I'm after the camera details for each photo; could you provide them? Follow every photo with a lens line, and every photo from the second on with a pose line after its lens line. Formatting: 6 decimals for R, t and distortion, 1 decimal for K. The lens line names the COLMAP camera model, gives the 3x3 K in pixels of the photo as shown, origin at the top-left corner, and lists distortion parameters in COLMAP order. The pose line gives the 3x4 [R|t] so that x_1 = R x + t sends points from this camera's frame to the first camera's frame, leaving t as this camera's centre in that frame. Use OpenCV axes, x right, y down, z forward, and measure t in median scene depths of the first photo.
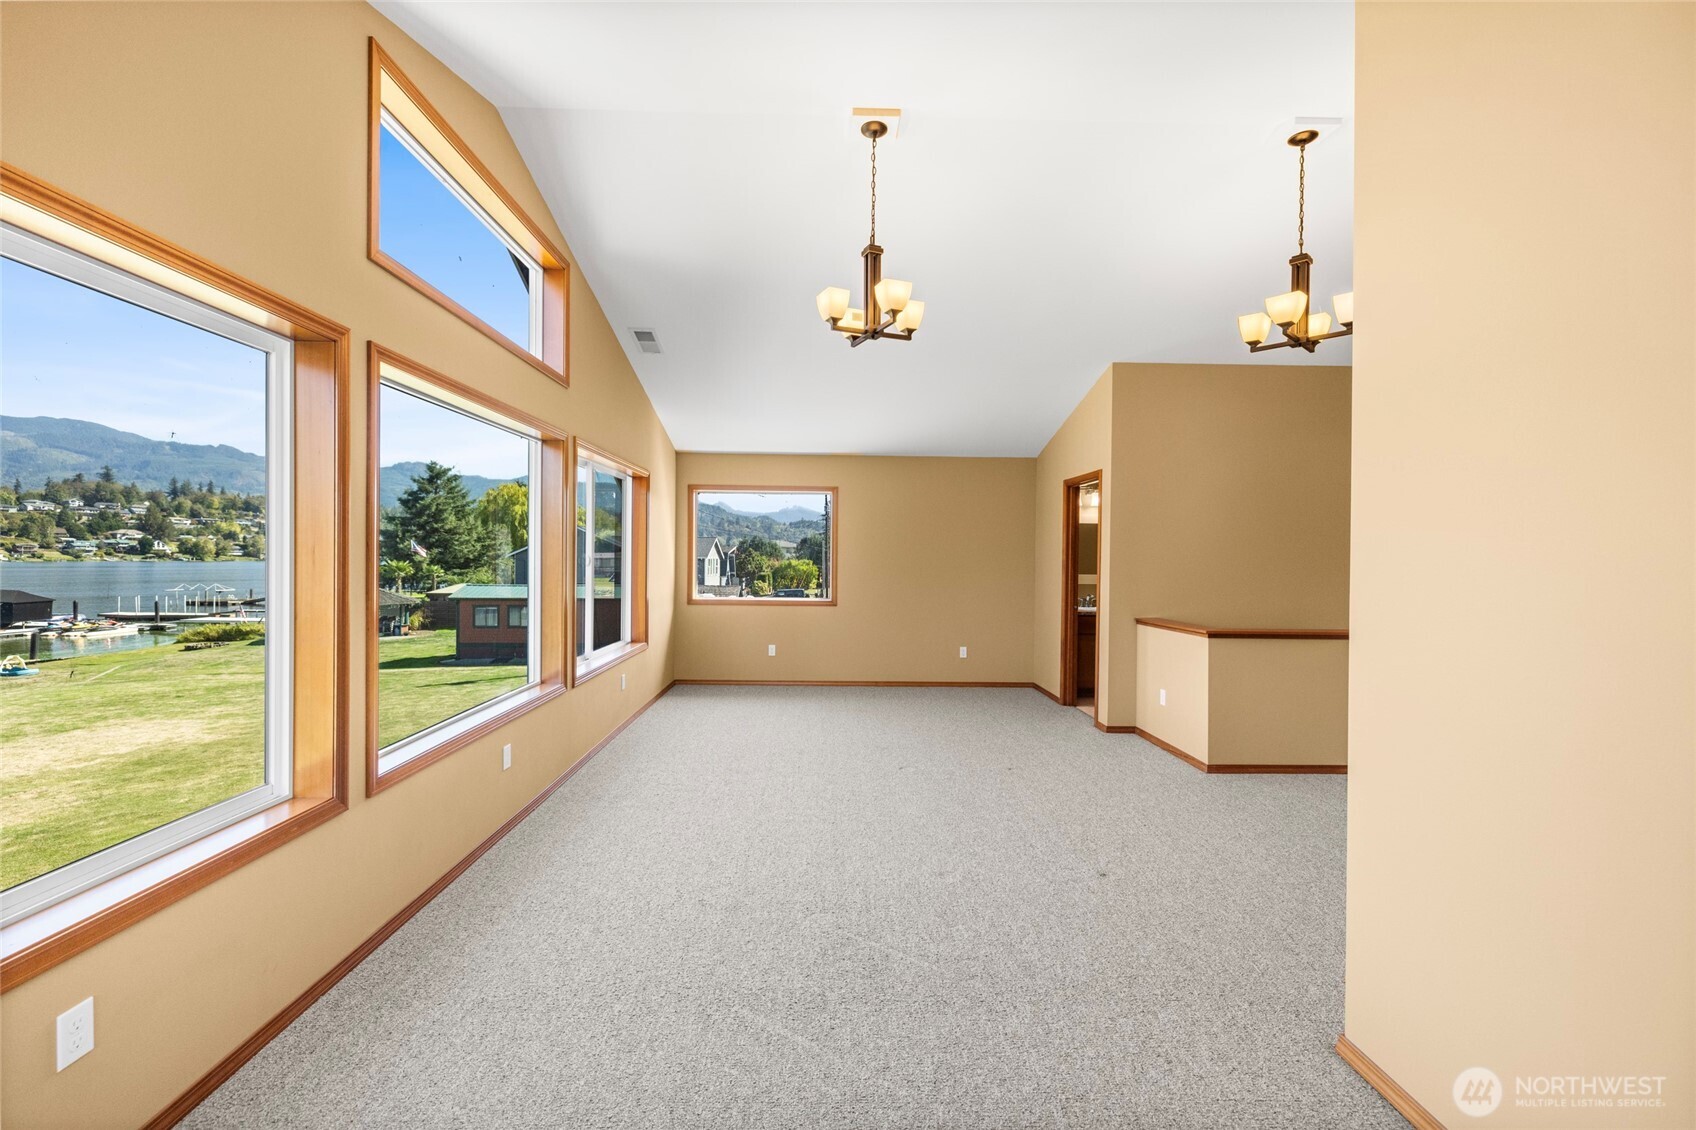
lens RADIAL K [[721.3, 0, 848.0], [0, 721.3, 565.0], [0, 0, 1]] dist [0.043831, 0.000137]
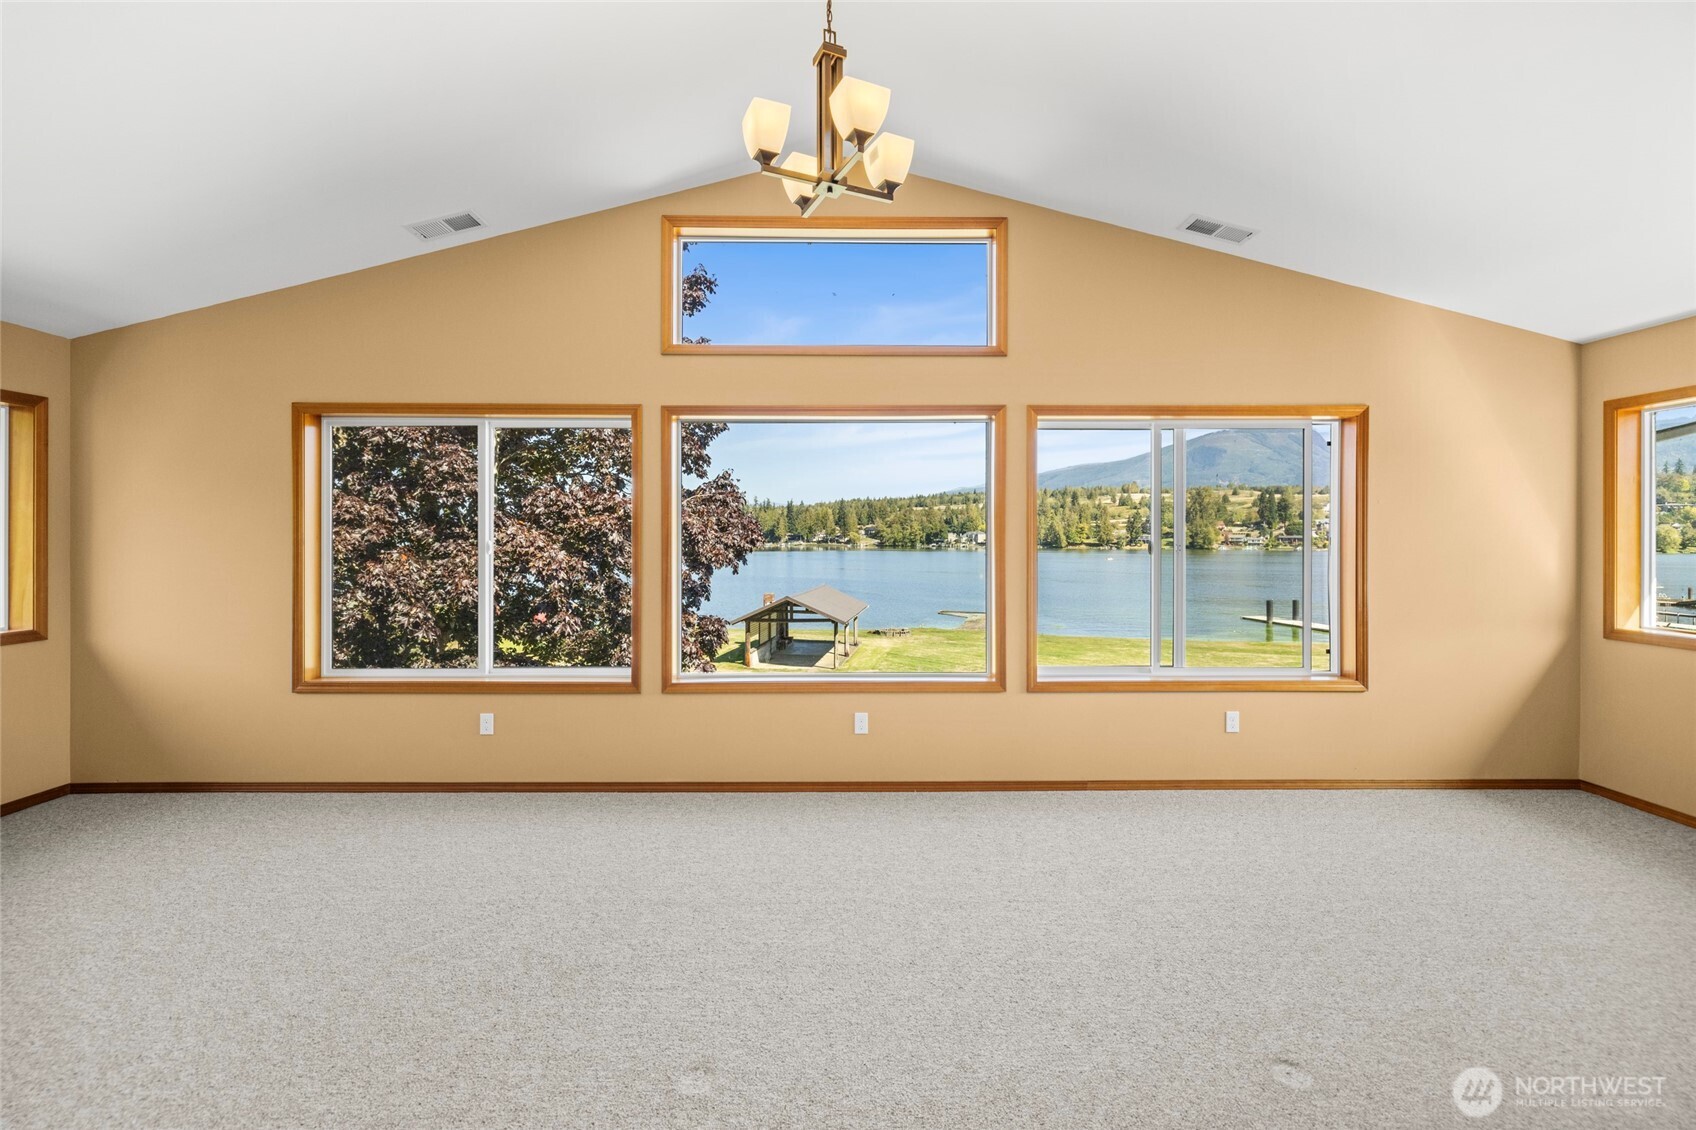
lens RADIAL K [[729.7, 0, 845.4], [0, 729.7, 543.2], [0, 0, 1]] dist [0.000511, 0.000505]
pose [[-0.024027, -0.003737, -0.999704, 0.660784], [-0.011496, 0.999928, -0.003462, -0.009529], [0.999645, 0.011410, -0.024068, 1.015523]]
